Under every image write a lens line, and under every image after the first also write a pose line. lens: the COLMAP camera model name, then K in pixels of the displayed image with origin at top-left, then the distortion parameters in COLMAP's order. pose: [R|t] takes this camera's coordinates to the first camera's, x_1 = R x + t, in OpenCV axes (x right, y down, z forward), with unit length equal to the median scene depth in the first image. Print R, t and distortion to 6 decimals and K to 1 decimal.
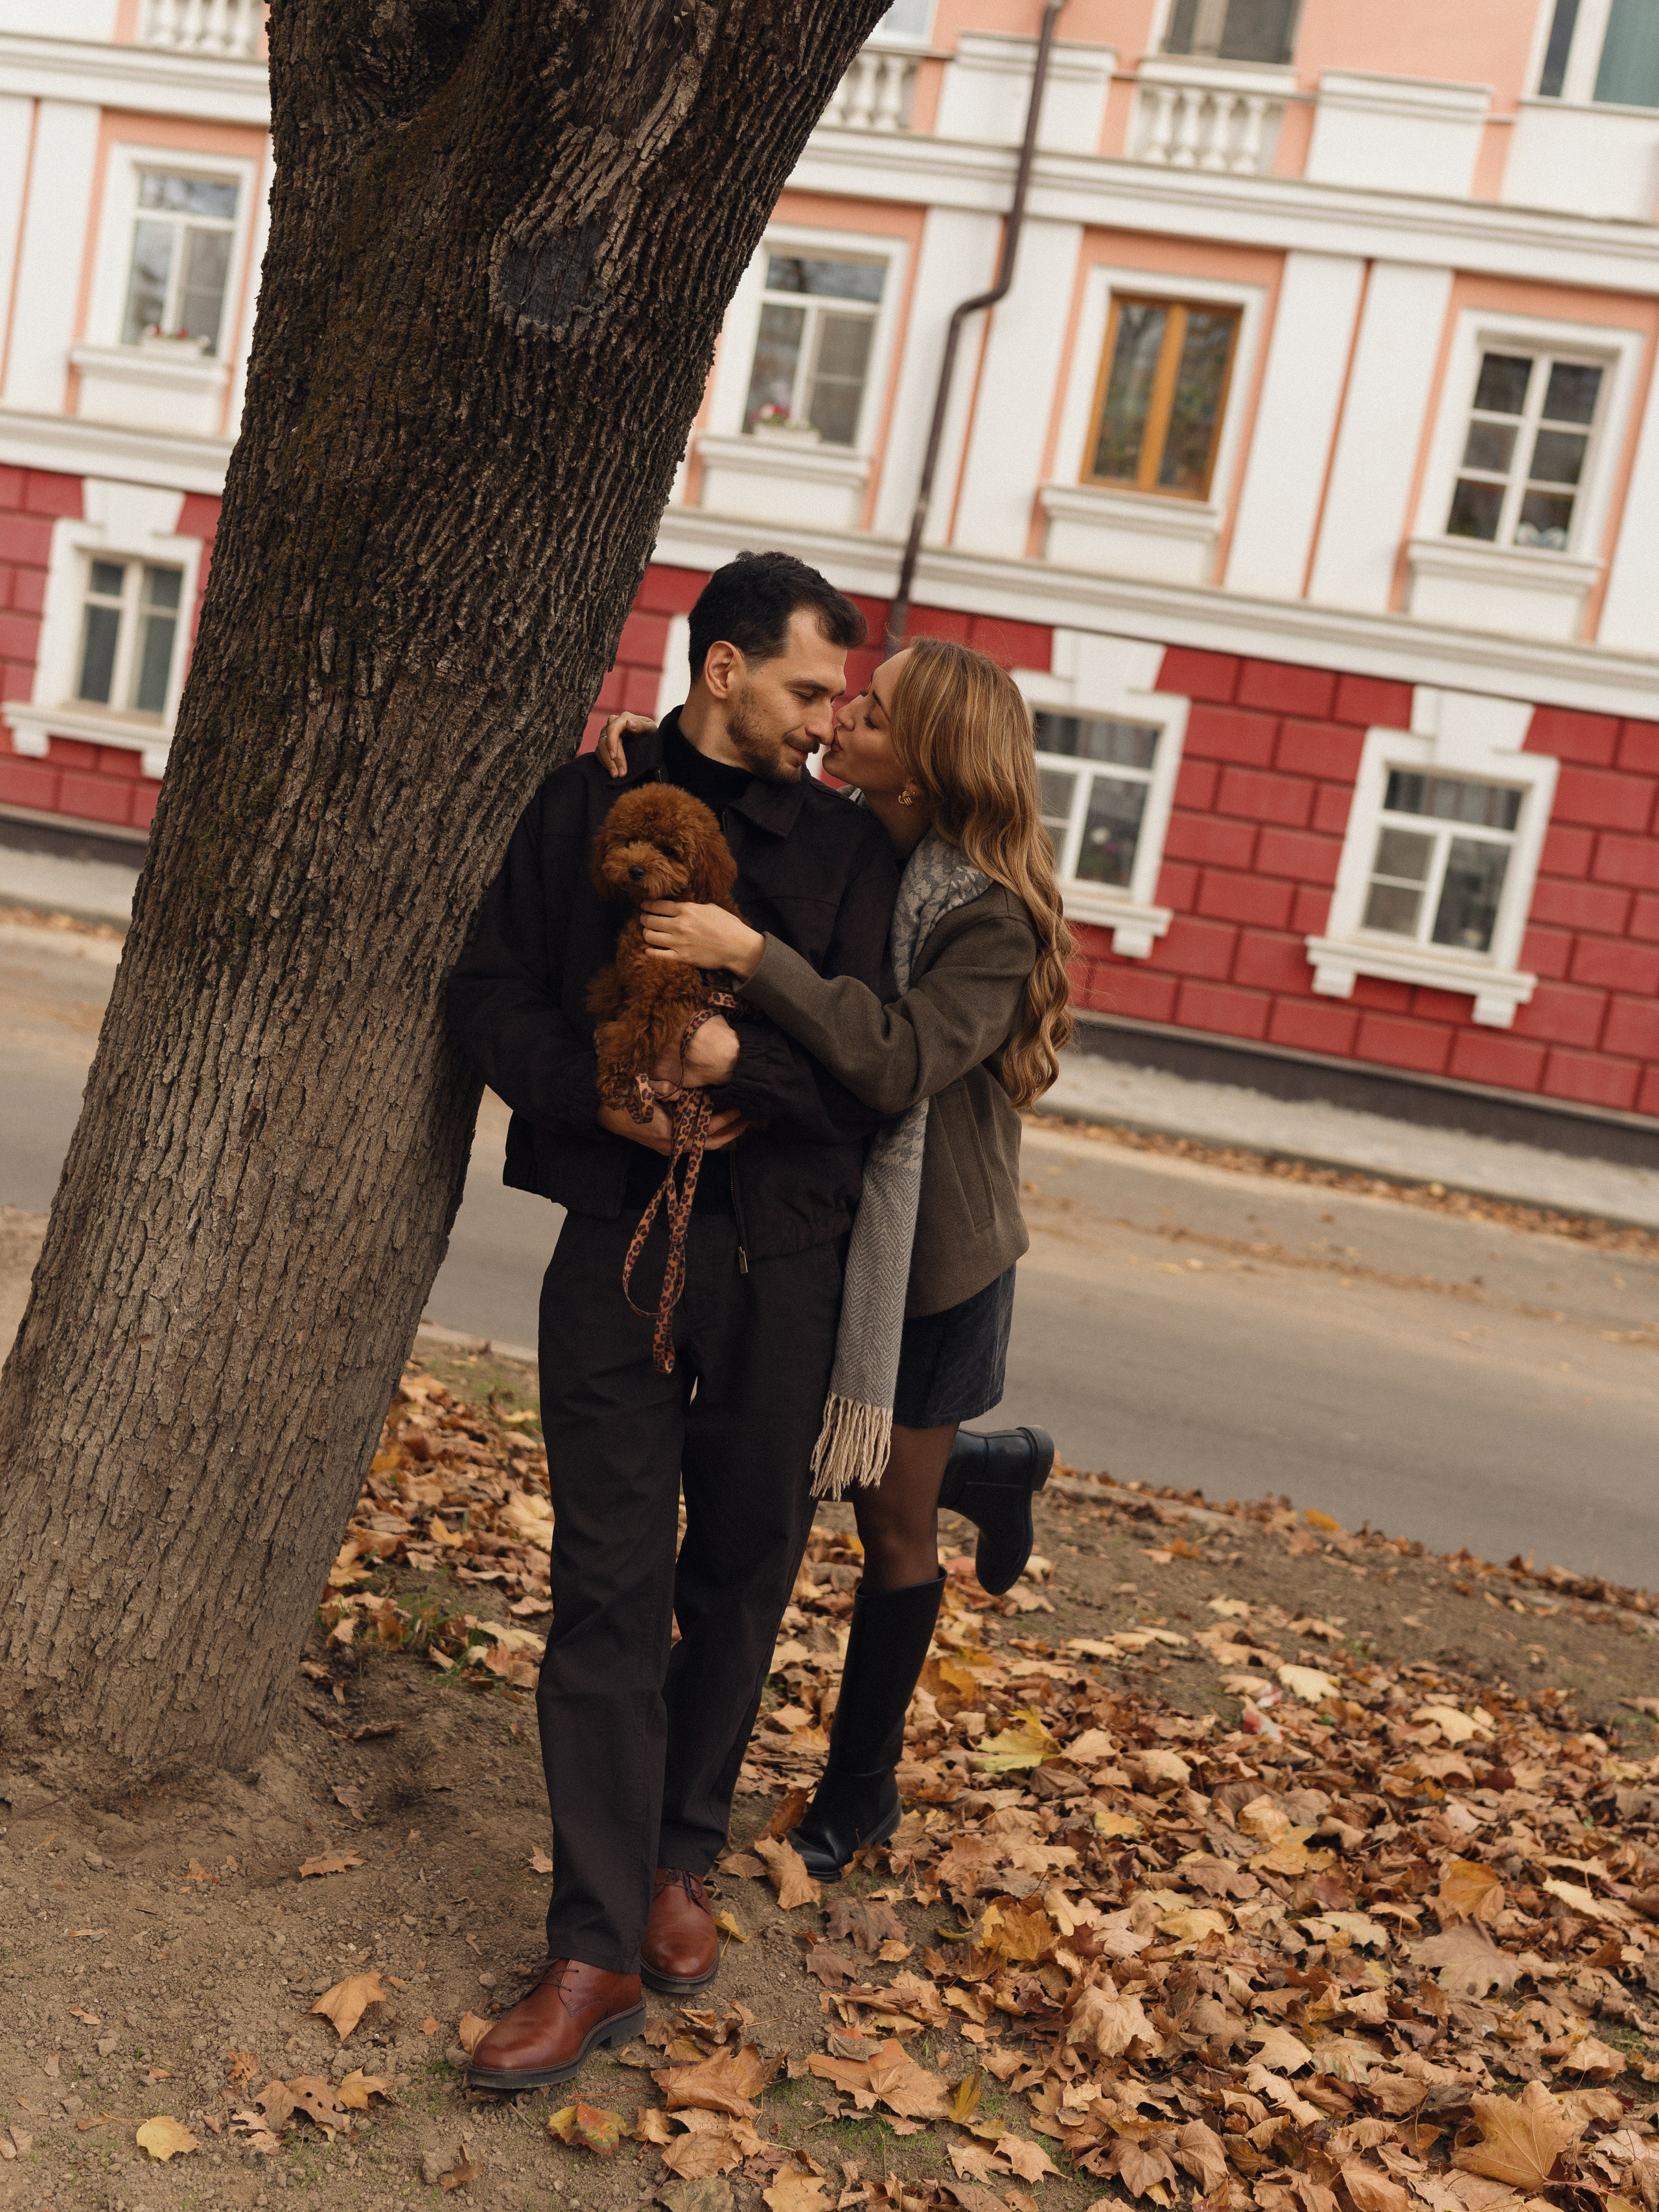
lens RADIAL K [[2409.7, 0, 829.5], [0, 2409.7, 1106.0], [0, 0, 1]] dist [-0.009758, -0.017155]
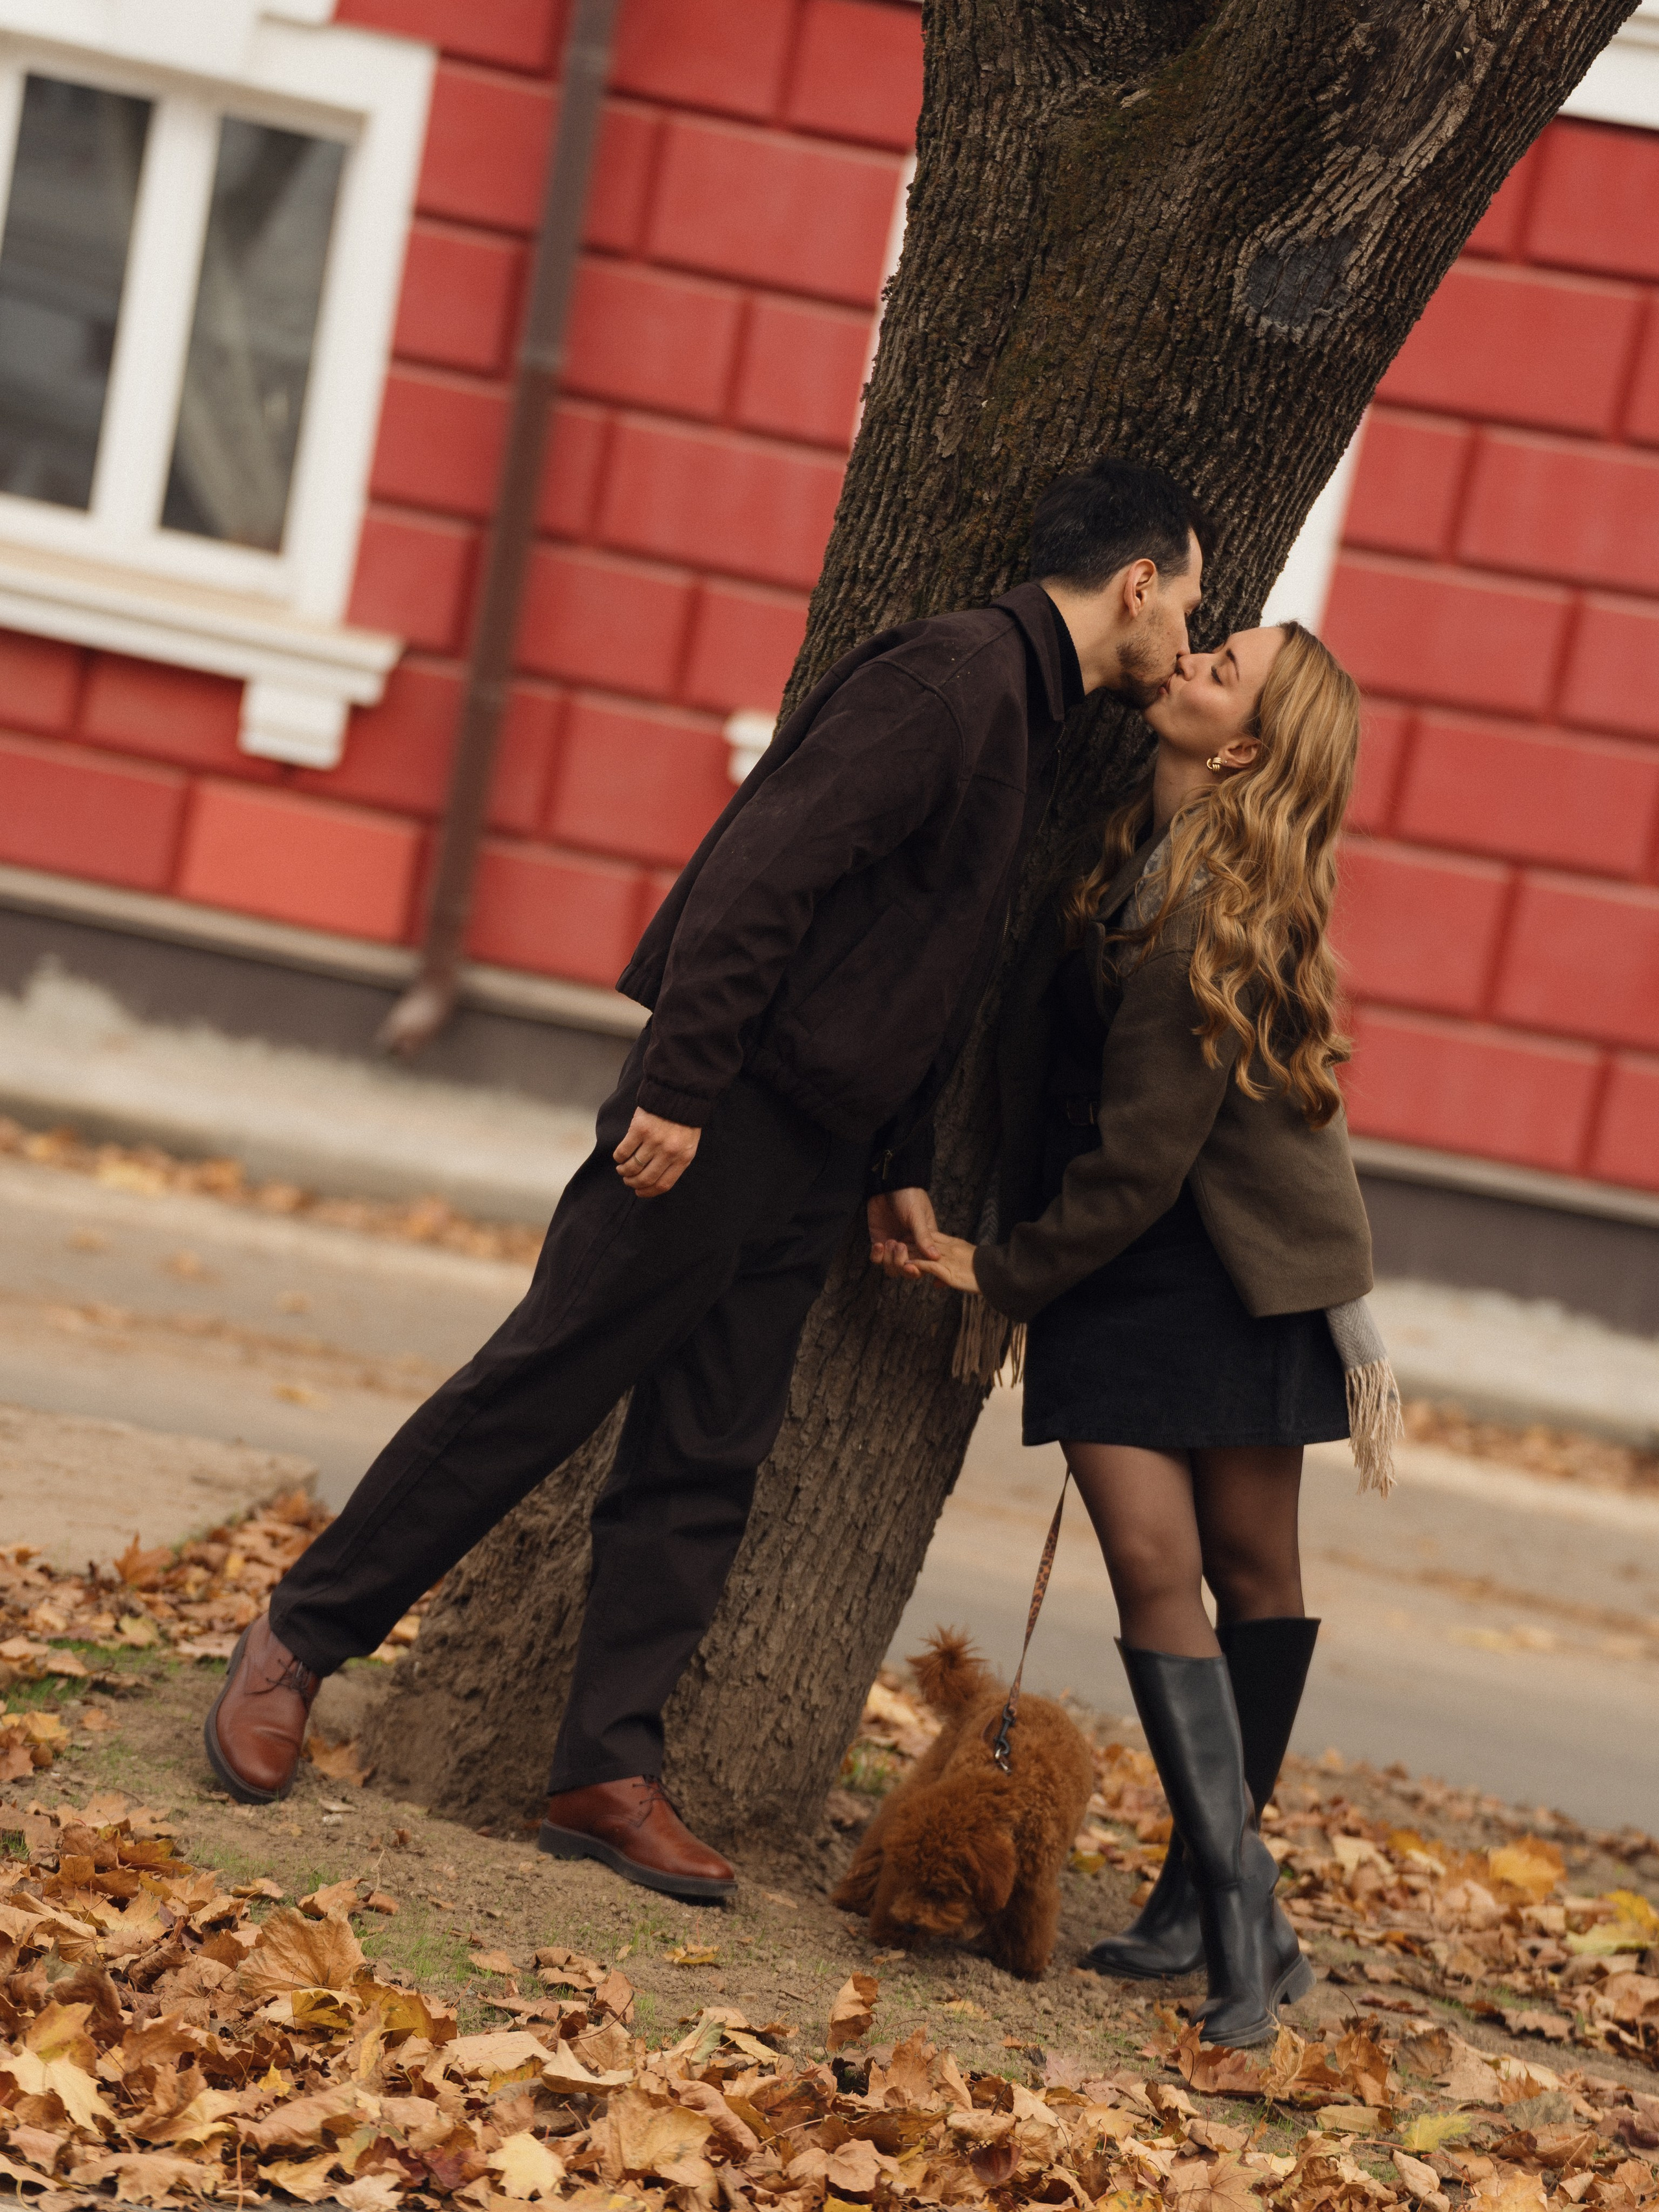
lens RADIAL K [[7888.2, 0, 829.5], [0, 7888.2, 1106.0], [0, 0, 1]] dist [3.545270, -41.063700]
pose [[0.994706, 0.011274, 0.102141, -0.607170], [-0.007094, 0.999126, -0.041195, 0.142142], [-0.102517, 0.040252, 0.993917, -2.235593]]
